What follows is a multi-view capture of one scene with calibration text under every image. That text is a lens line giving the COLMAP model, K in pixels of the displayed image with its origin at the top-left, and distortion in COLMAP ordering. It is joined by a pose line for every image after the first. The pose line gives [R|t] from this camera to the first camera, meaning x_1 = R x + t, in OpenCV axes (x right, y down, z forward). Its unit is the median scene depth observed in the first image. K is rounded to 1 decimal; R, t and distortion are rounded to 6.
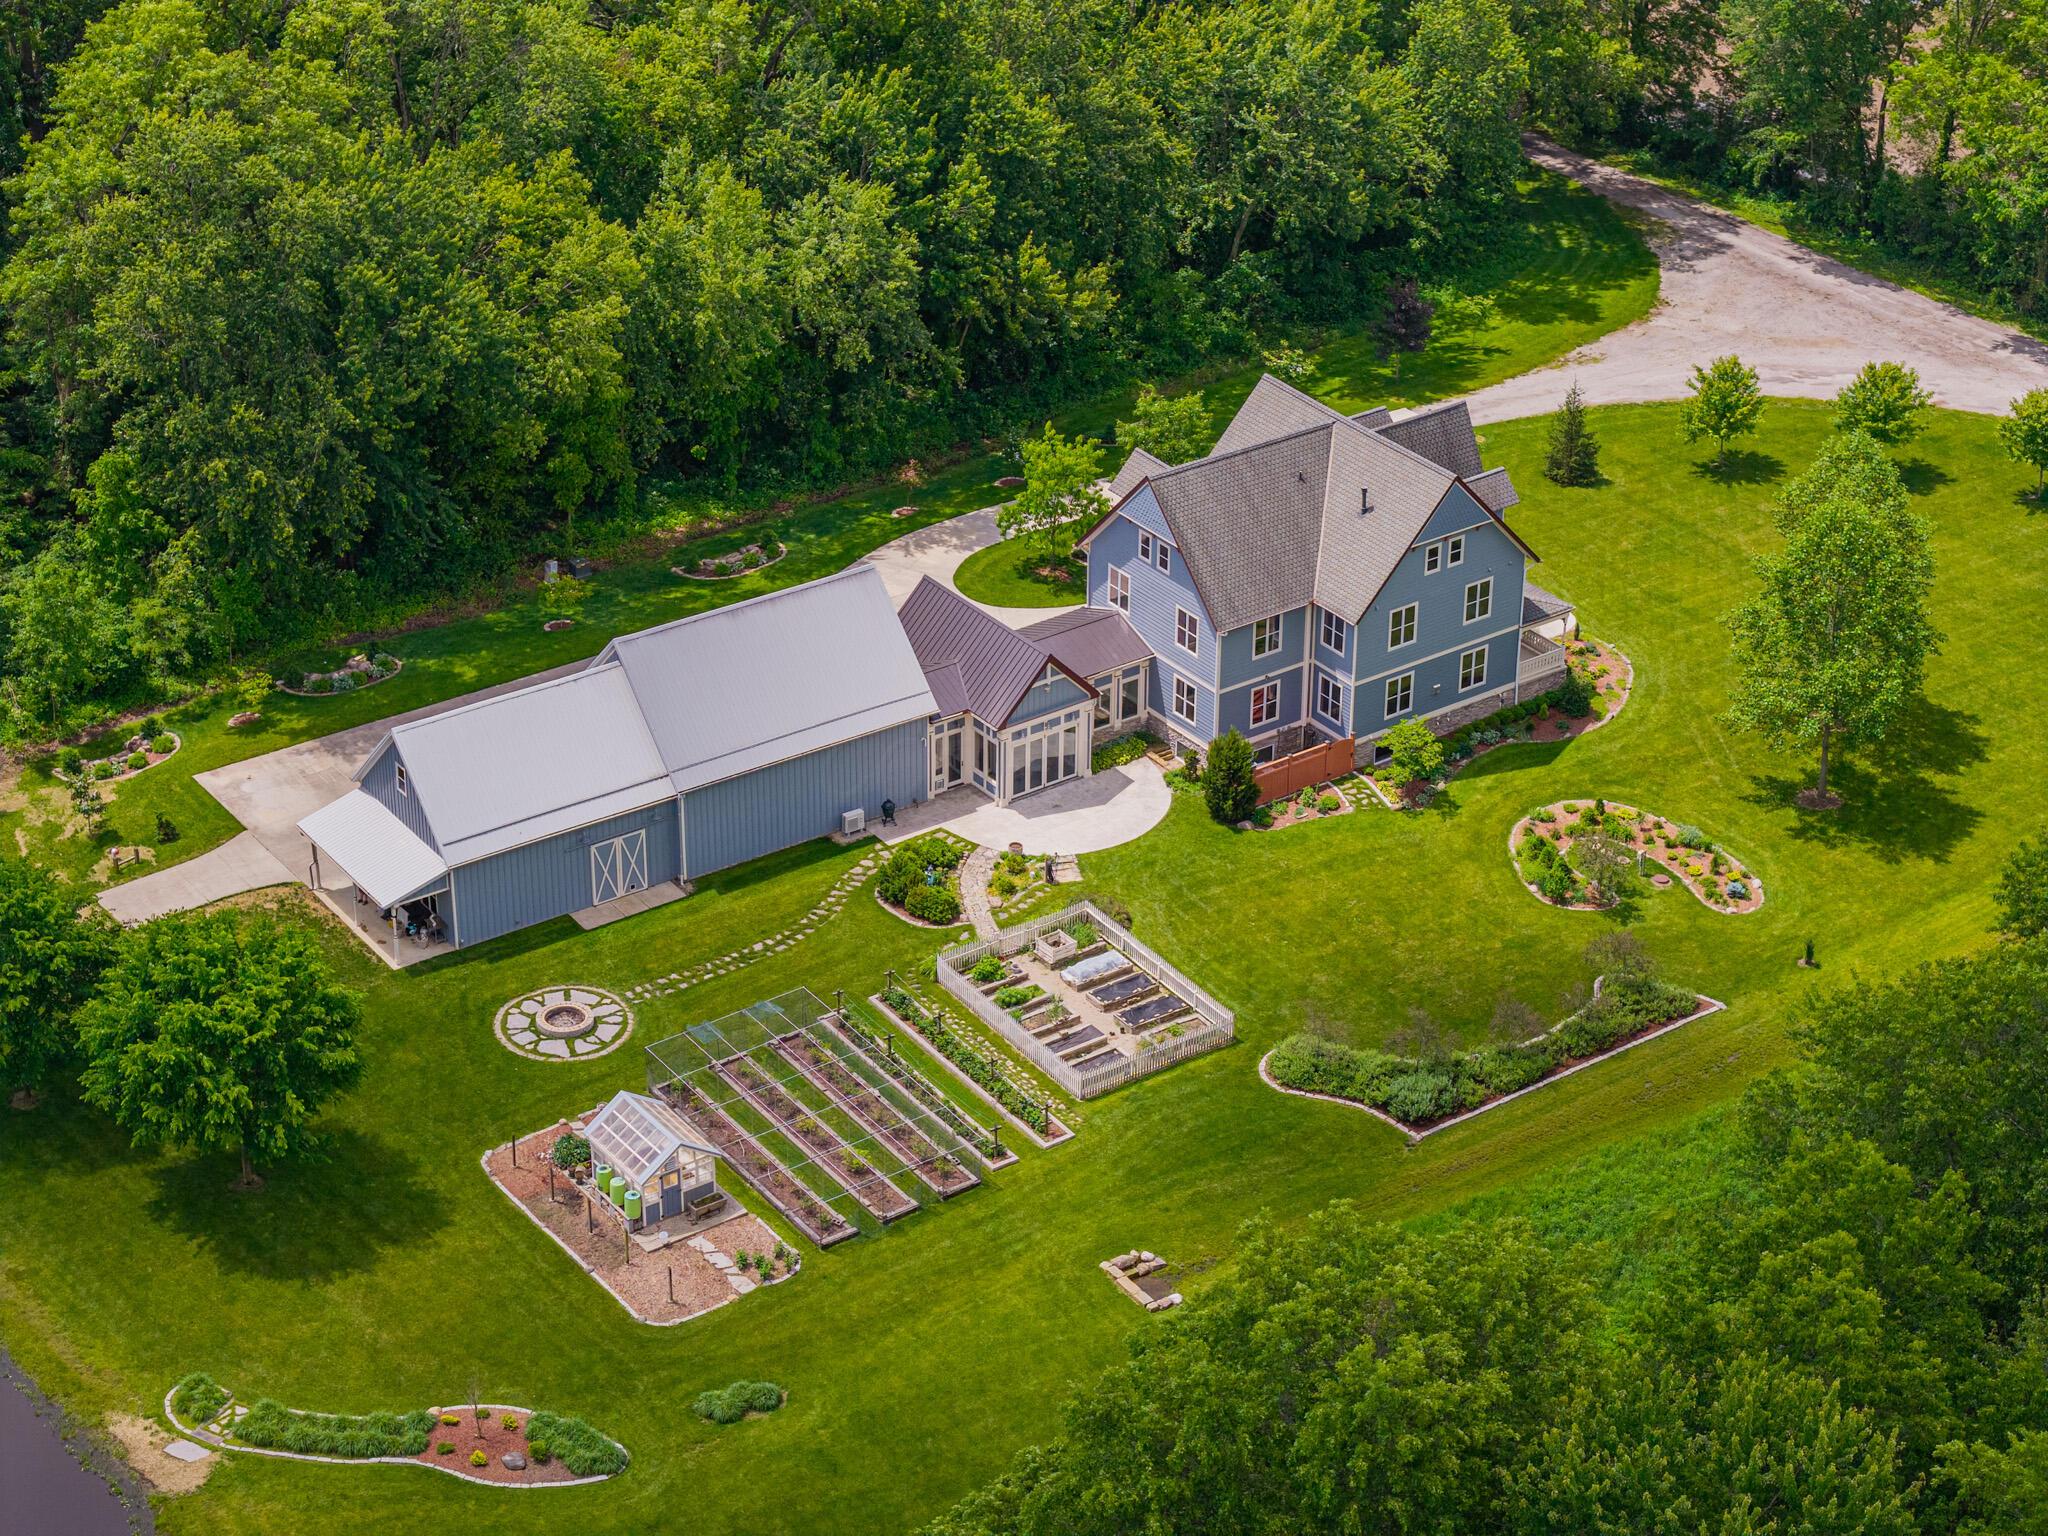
lens RADIAL K [[4074.5, 0, 1016.6], [0, 4074.5, 763.9], [0, 0, 1]] dist [-0.127979, 0.000000]
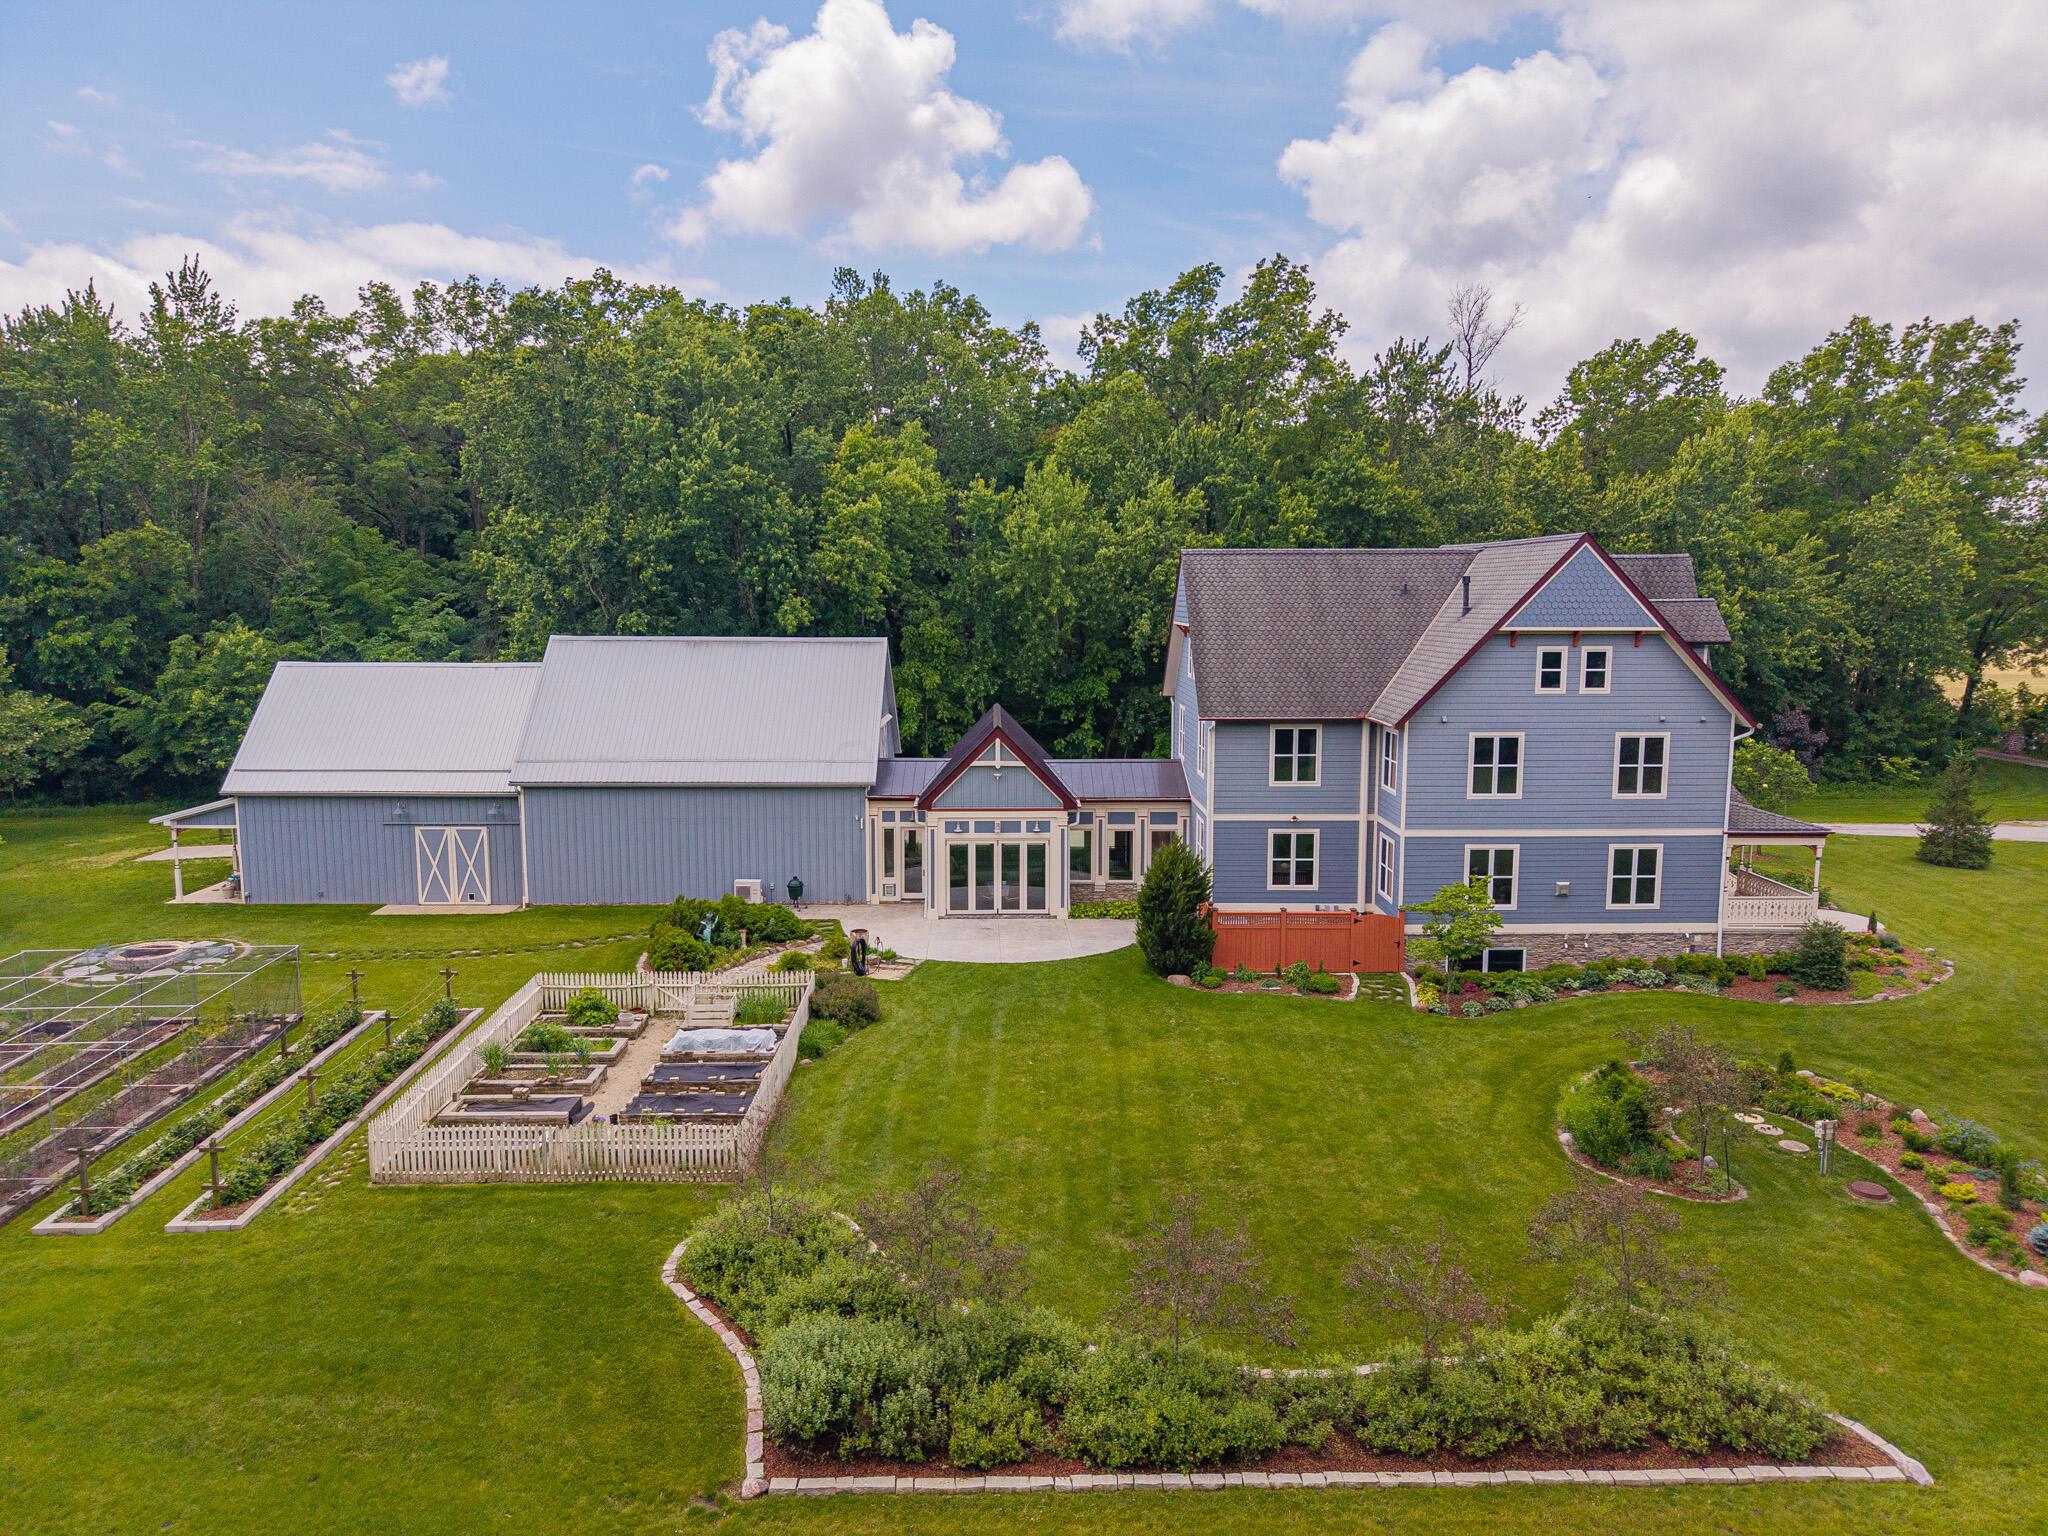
lens RADIAL K [[1364.6, 0, 1036.7], [0, 1364.6, 763.2], [0, 0, 1]] dist [0.034378, -0.029005]
pose [[0.825401, 0.065237, -0.560765, 0.166983], [-0.270516, 0.917545, -0.291433, 0.056396], [0.495515, 0.392245, 0.774990, 0.813649]]
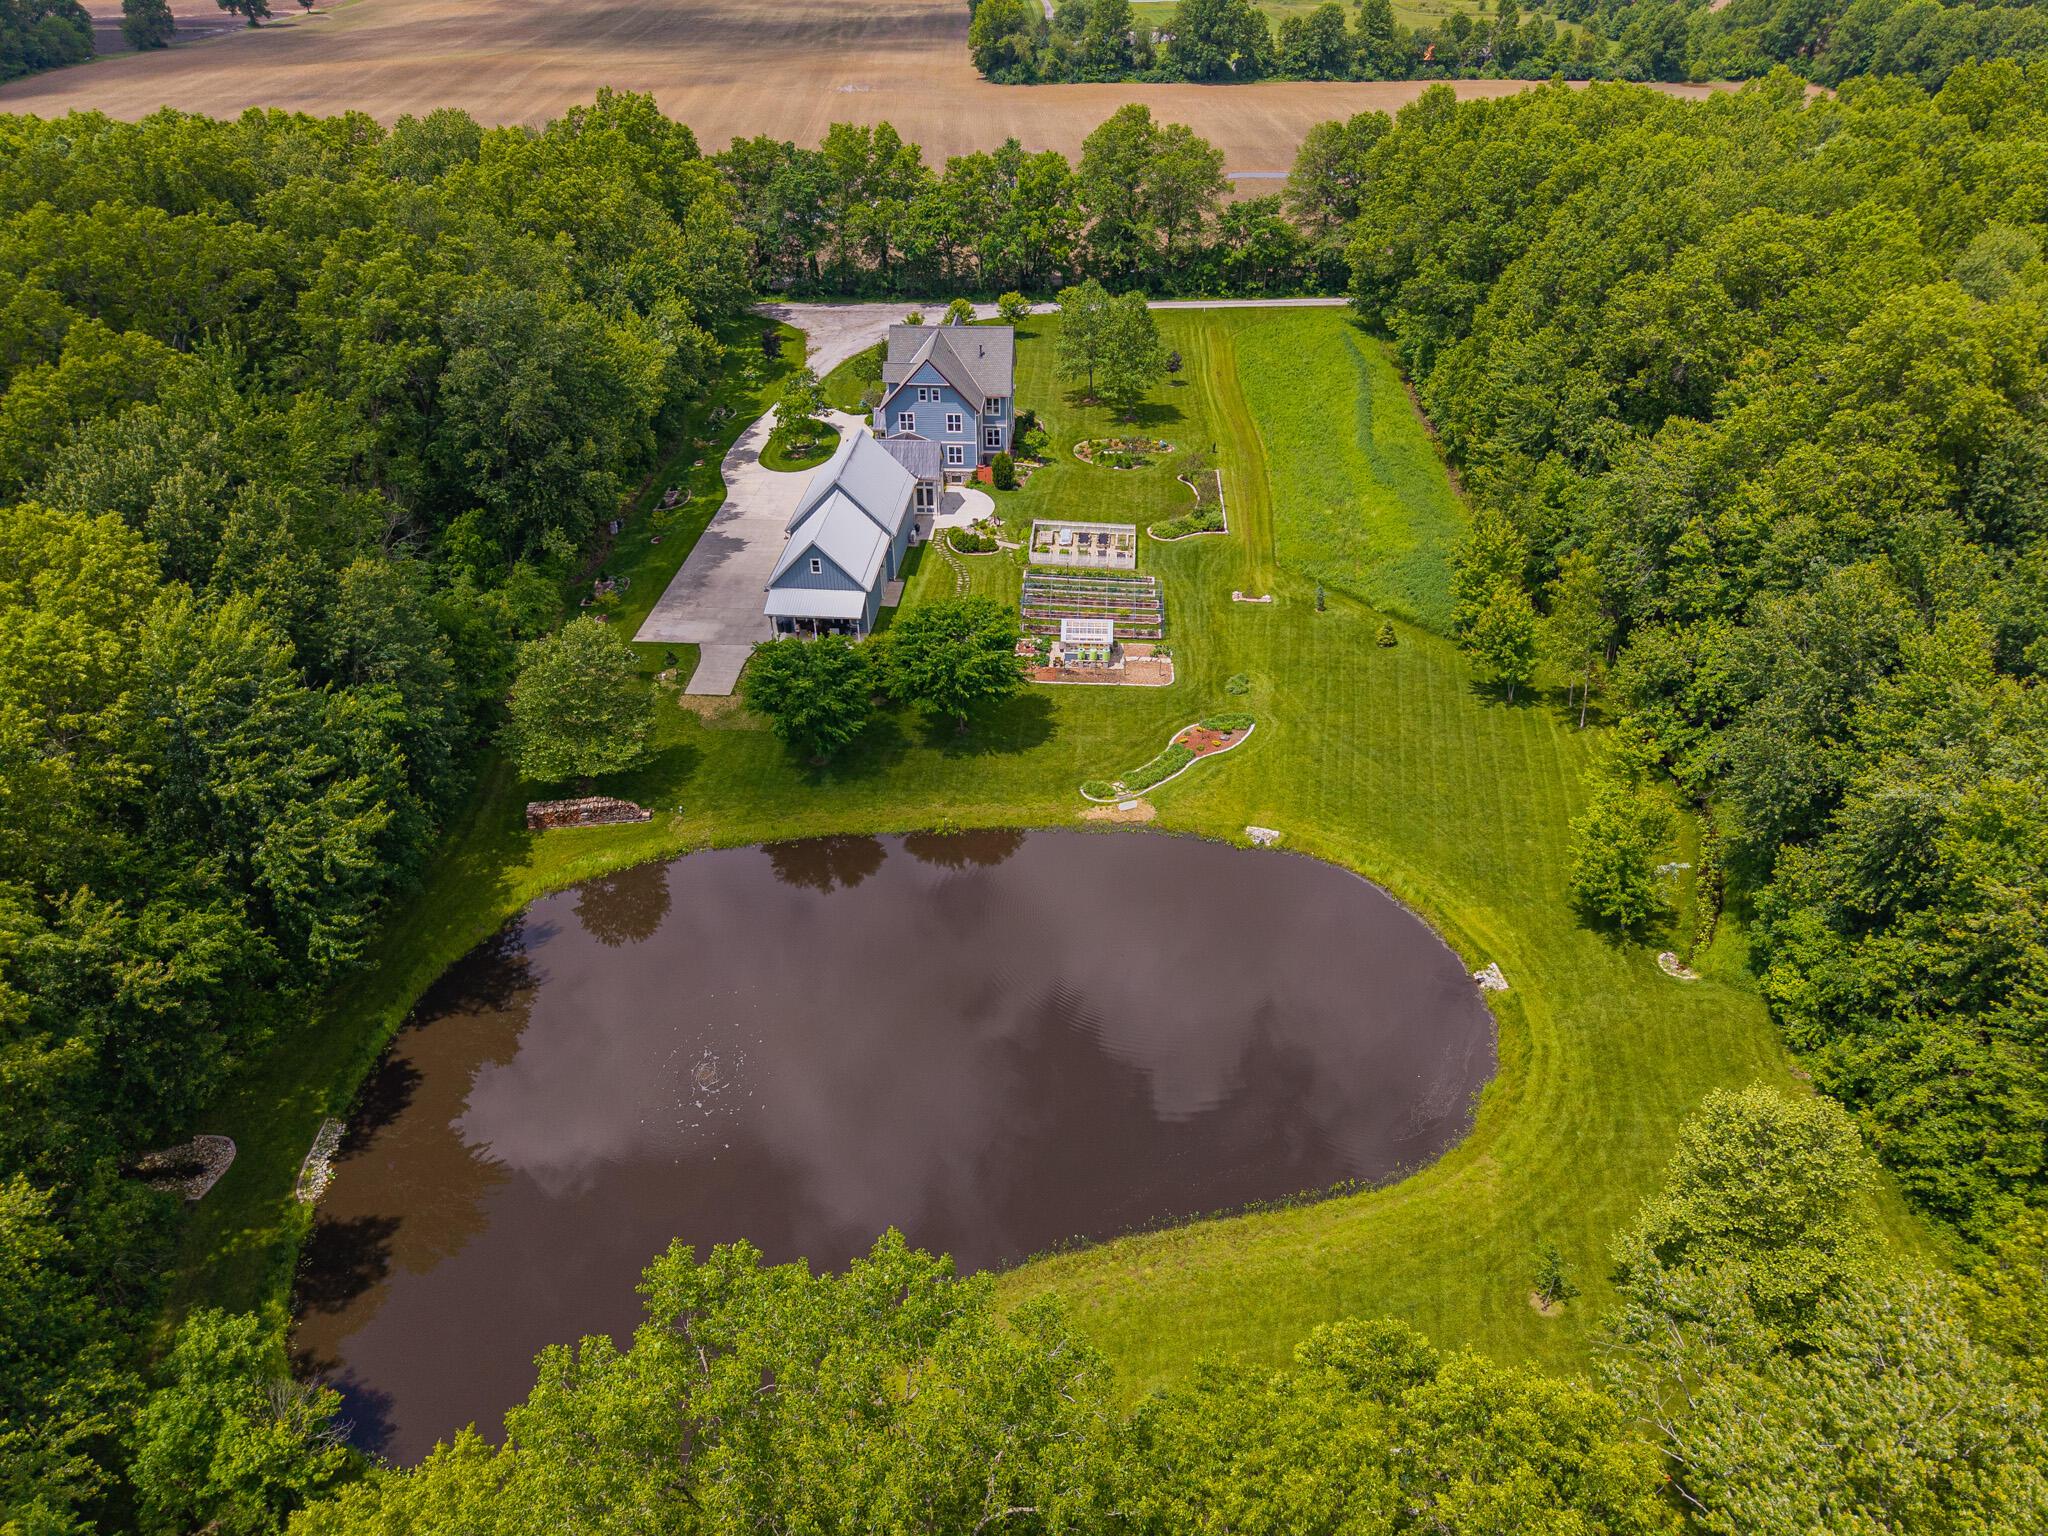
lens RADIAL K [[1364.6, 0, 1024.5], [0, 1364.6, 772.8], [0, 0, 1]] dist [0.034378, -0.029005]
pose [[0.631163, -0.441932, 0.637440, -0.548729], [0.385504, 0.891854, 0.236606, -0.024599], [-0.673067, 0.096399, 0.733272, 0.423870]]
